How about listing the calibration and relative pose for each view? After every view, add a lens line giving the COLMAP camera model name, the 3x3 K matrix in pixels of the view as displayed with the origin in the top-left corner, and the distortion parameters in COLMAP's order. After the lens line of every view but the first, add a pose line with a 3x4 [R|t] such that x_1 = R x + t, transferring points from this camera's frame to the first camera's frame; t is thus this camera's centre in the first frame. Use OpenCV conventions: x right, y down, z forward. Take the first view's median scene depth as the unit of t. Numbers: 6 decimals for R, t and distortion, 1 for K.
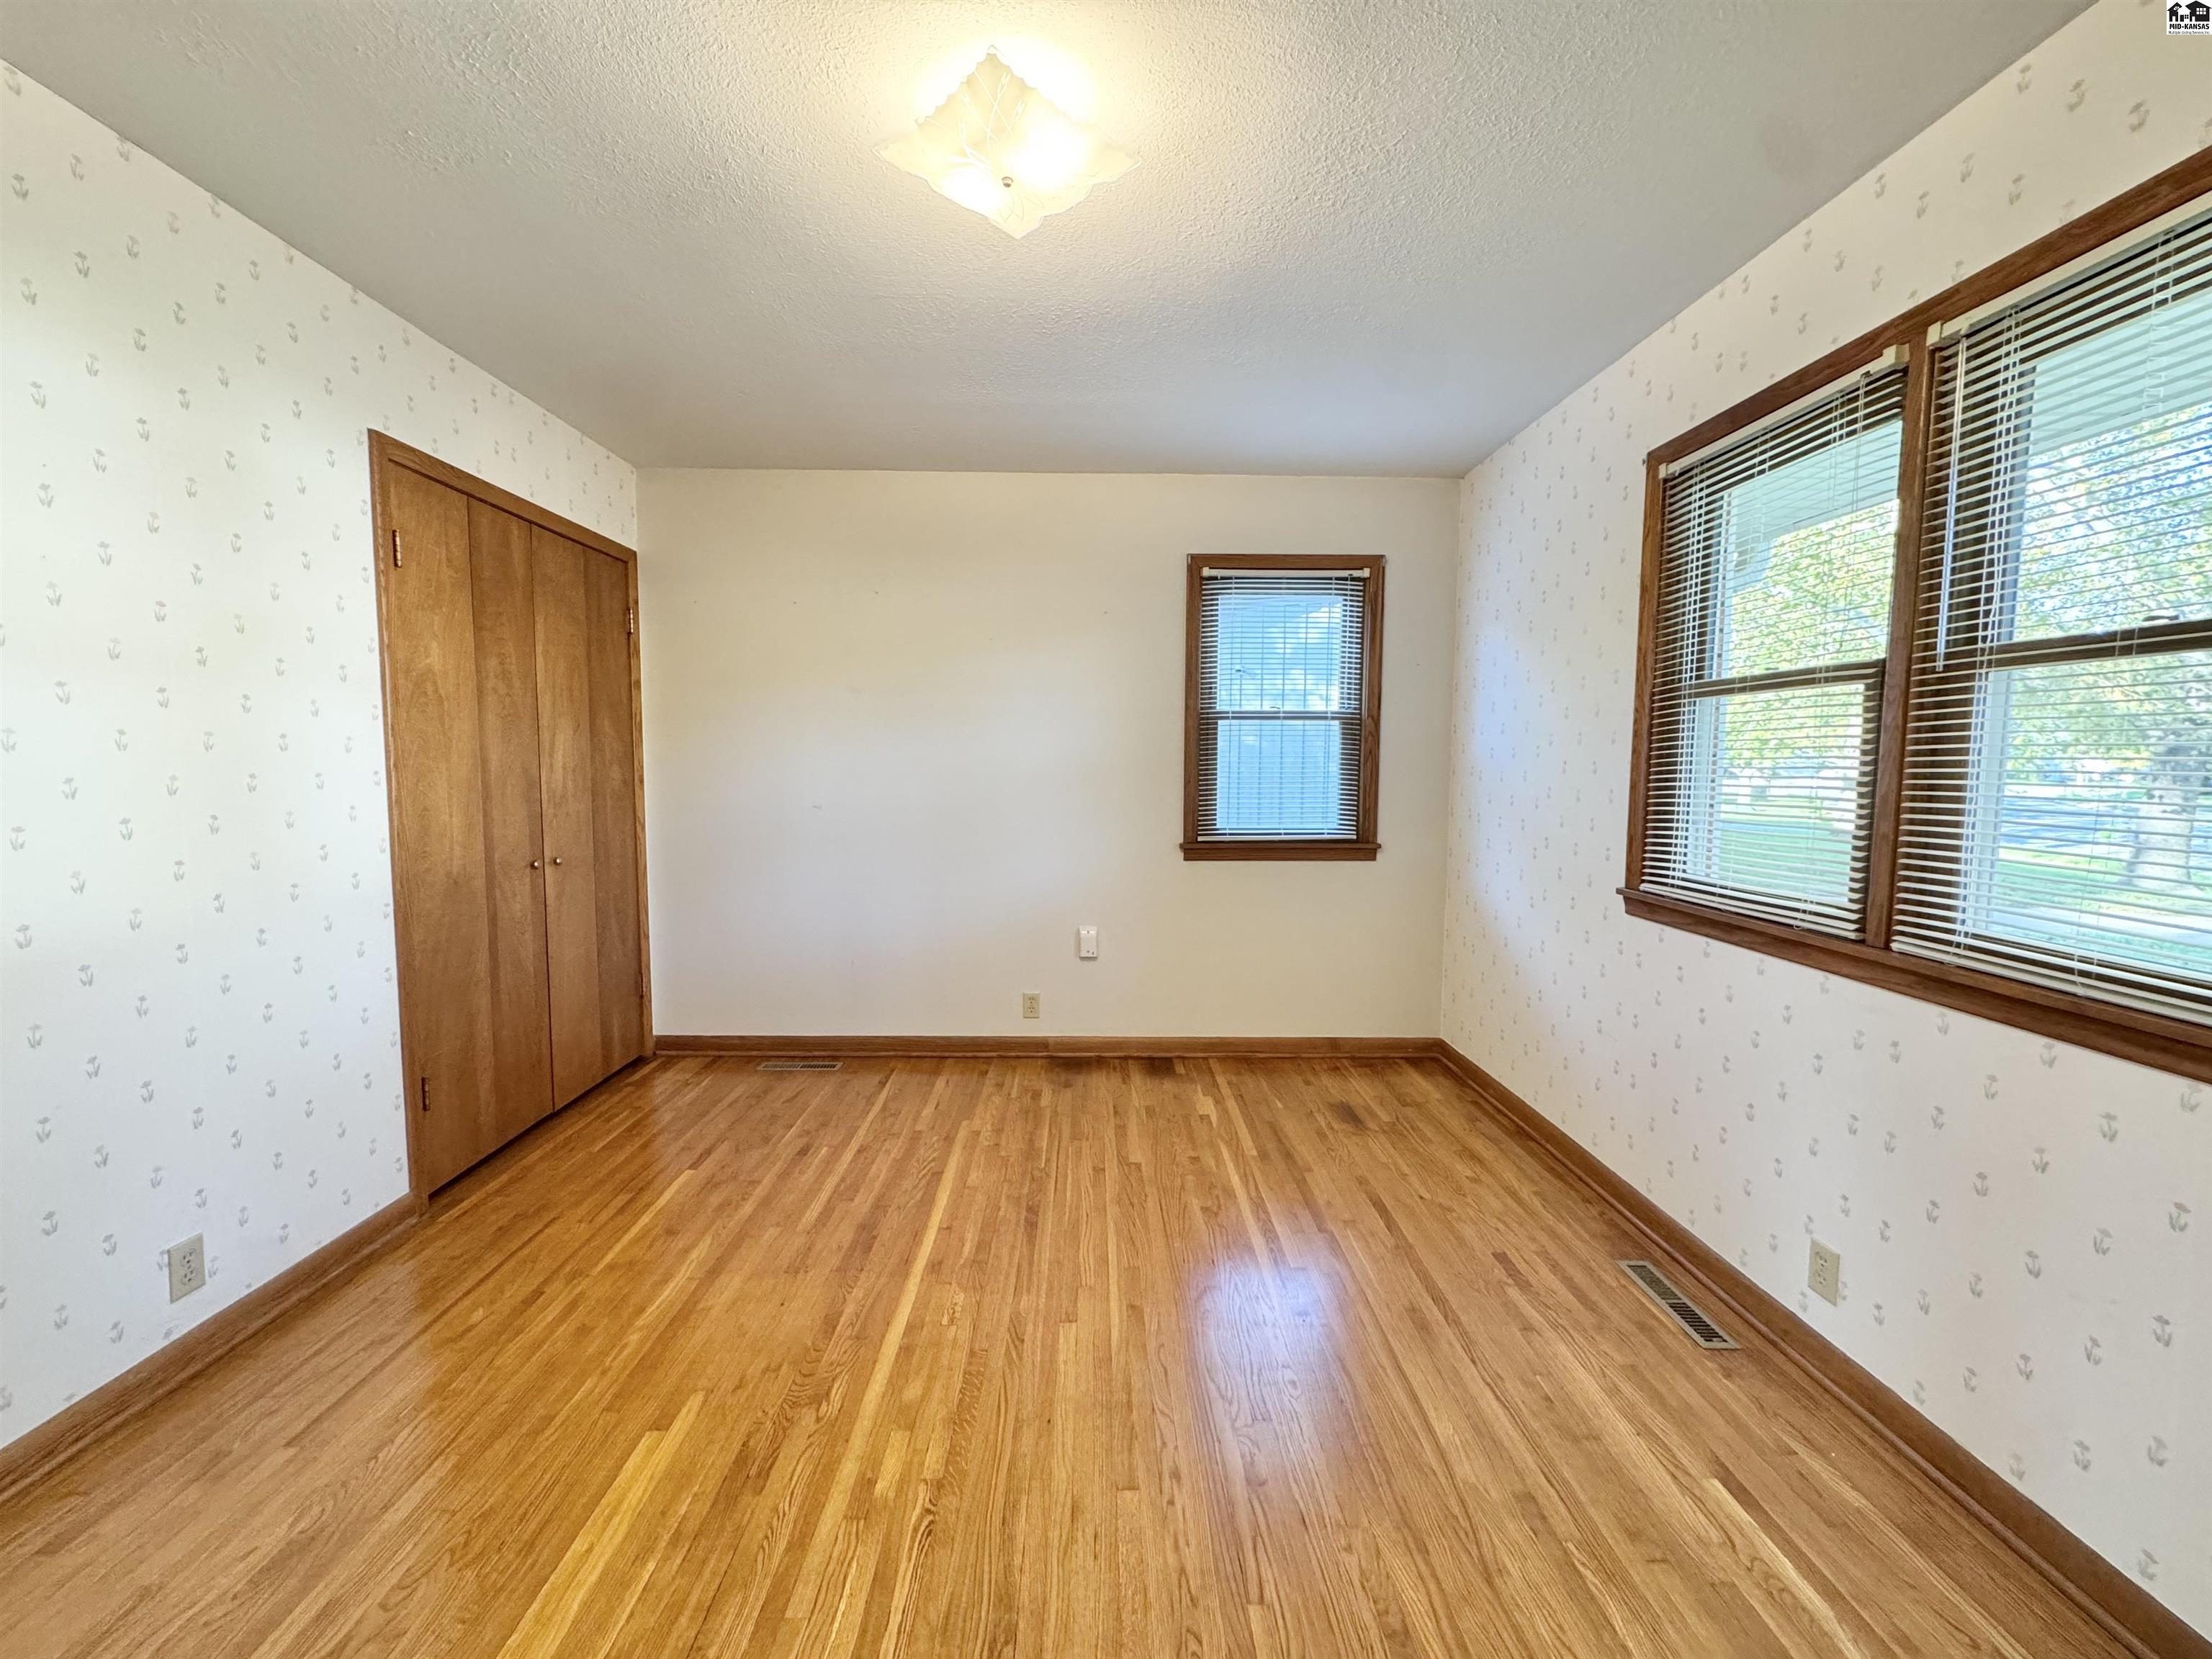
lens RADIAL K [[899.2, 0, 1106.0], [0, 899.2, 829.5], [0, 0, 1]] dist [-0.002465, 0.000039]
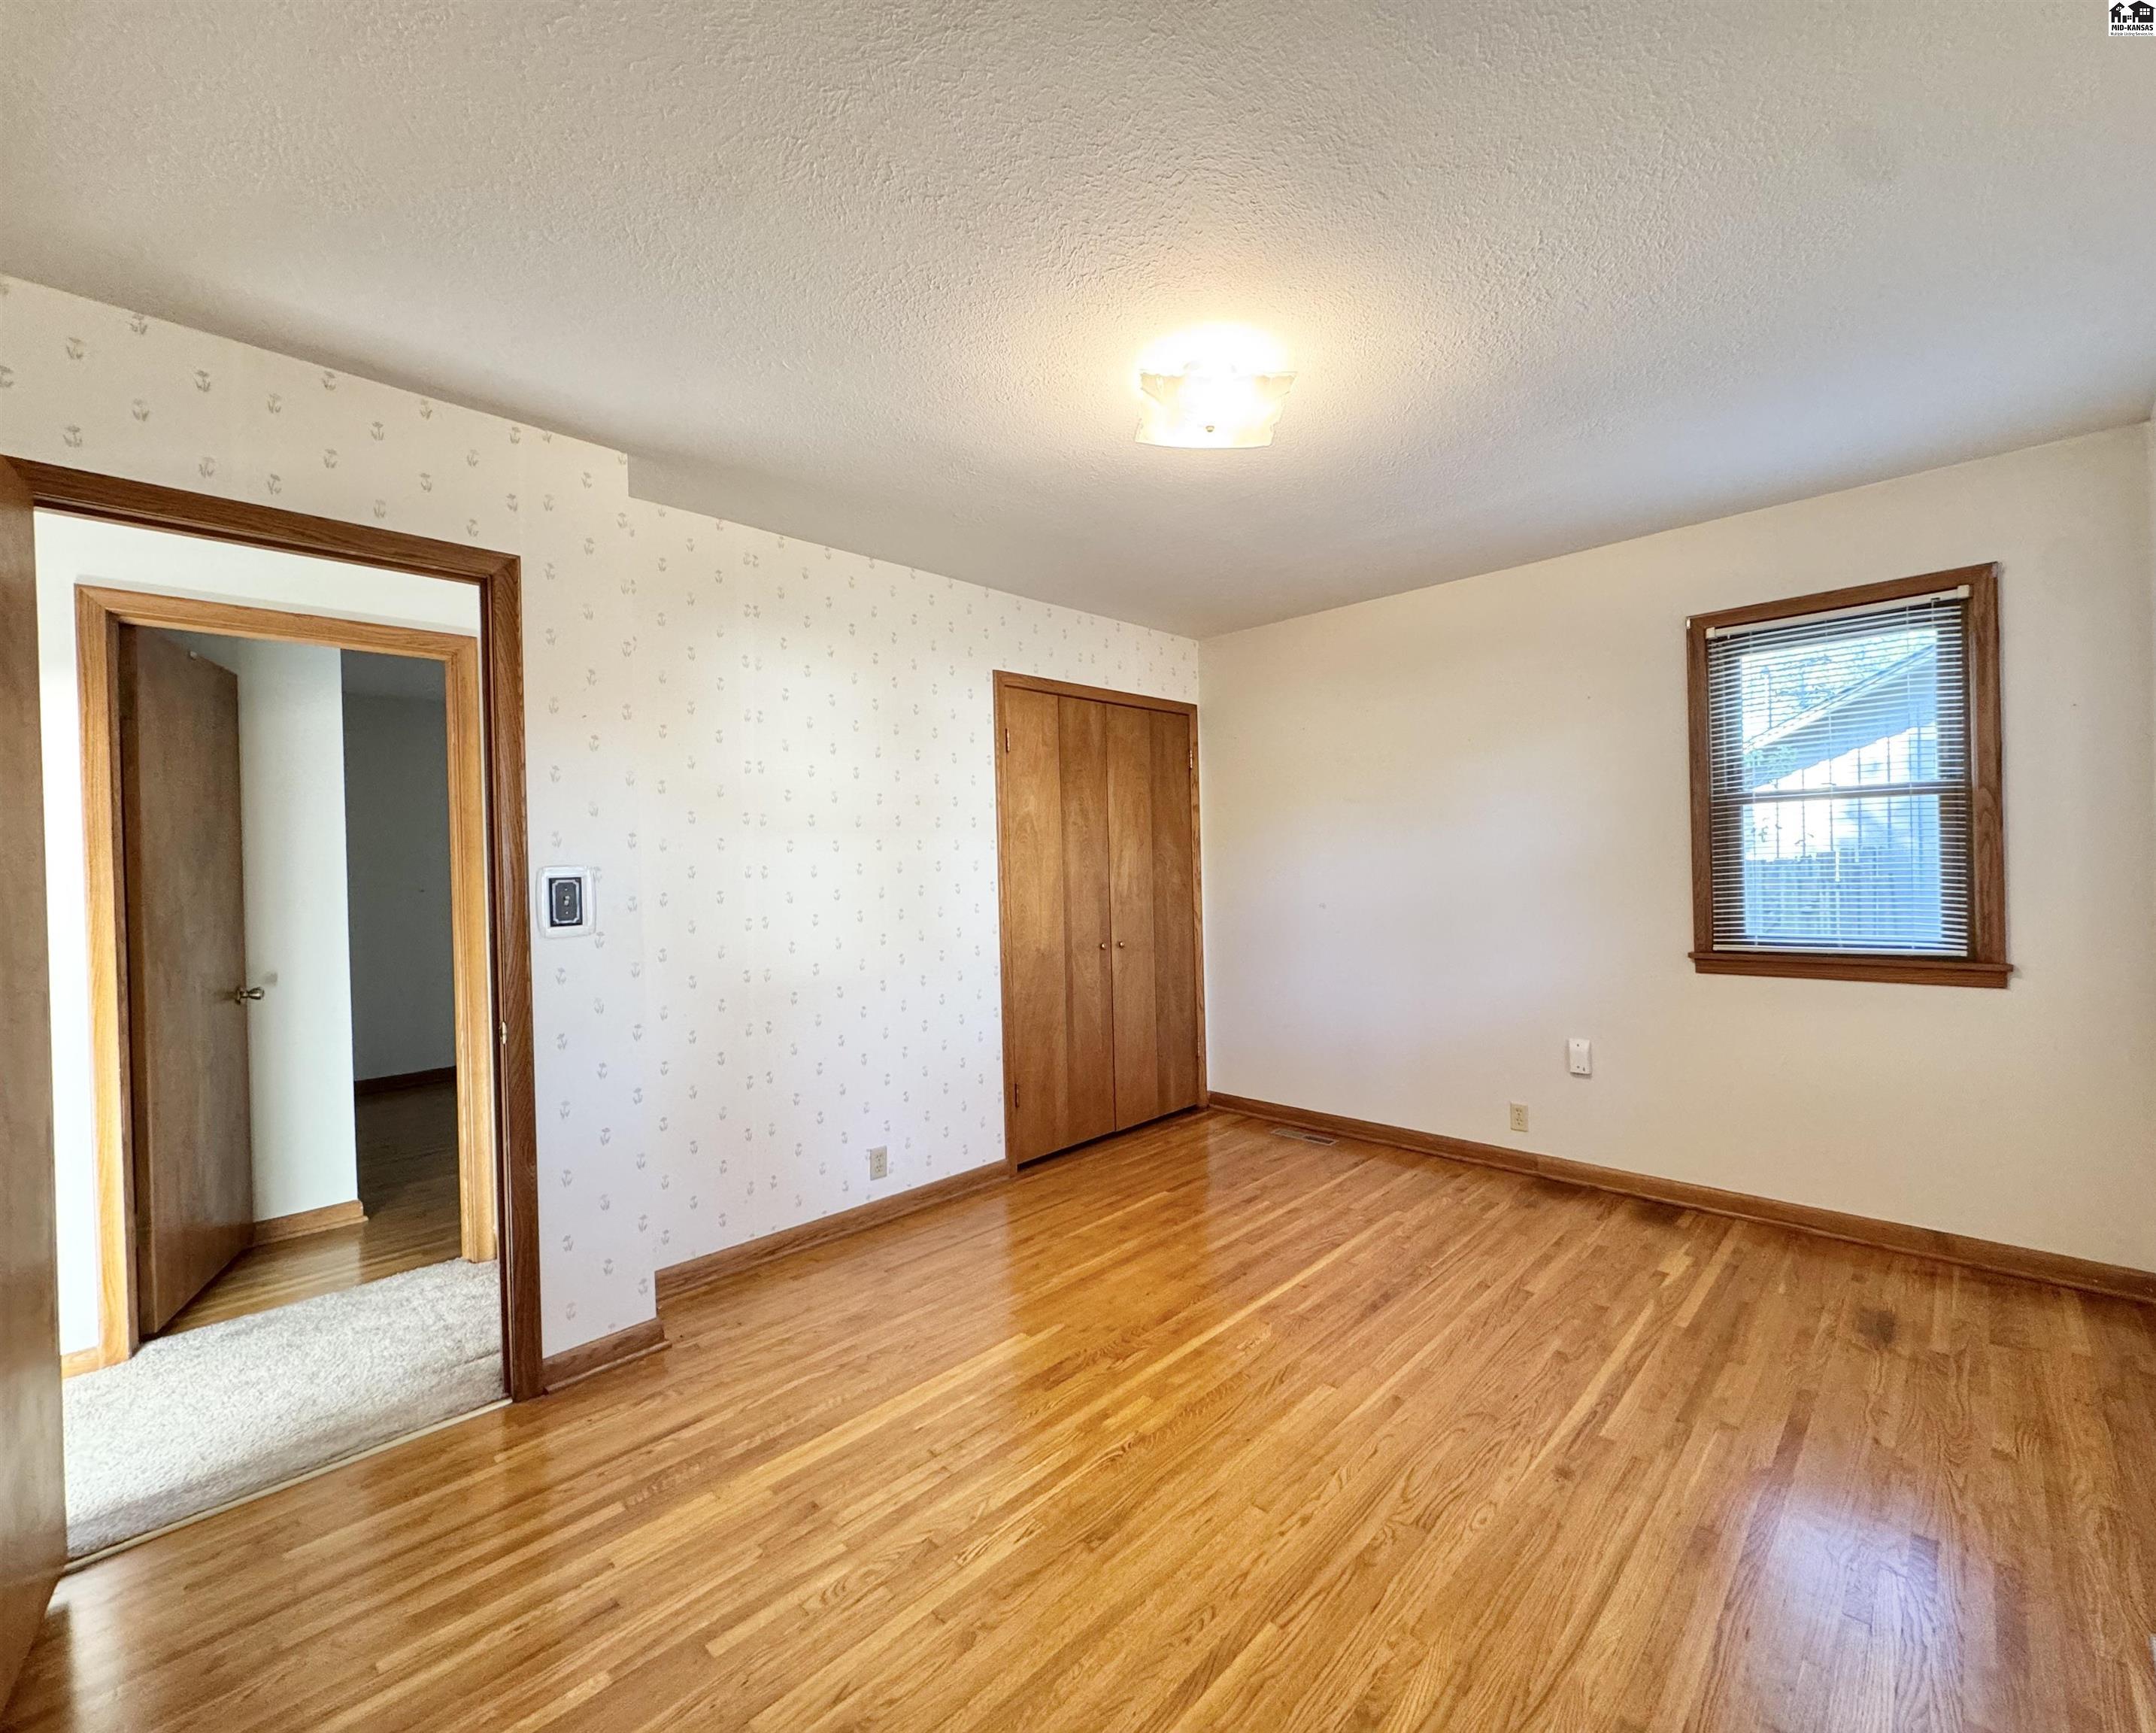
lens RADIAL K [[920.3, 0, 1112.7], [0, 920.3, 863.5], [0, 0, 1]] dist [0.000263, 0.000384]
pose [[0.714163, -0.024077, -0.699565, 0.374318], [-0.023044, 0.998058, -0.057875, -0.006316], [0.699600, 0.057453, 0.712222, -0.006592]]
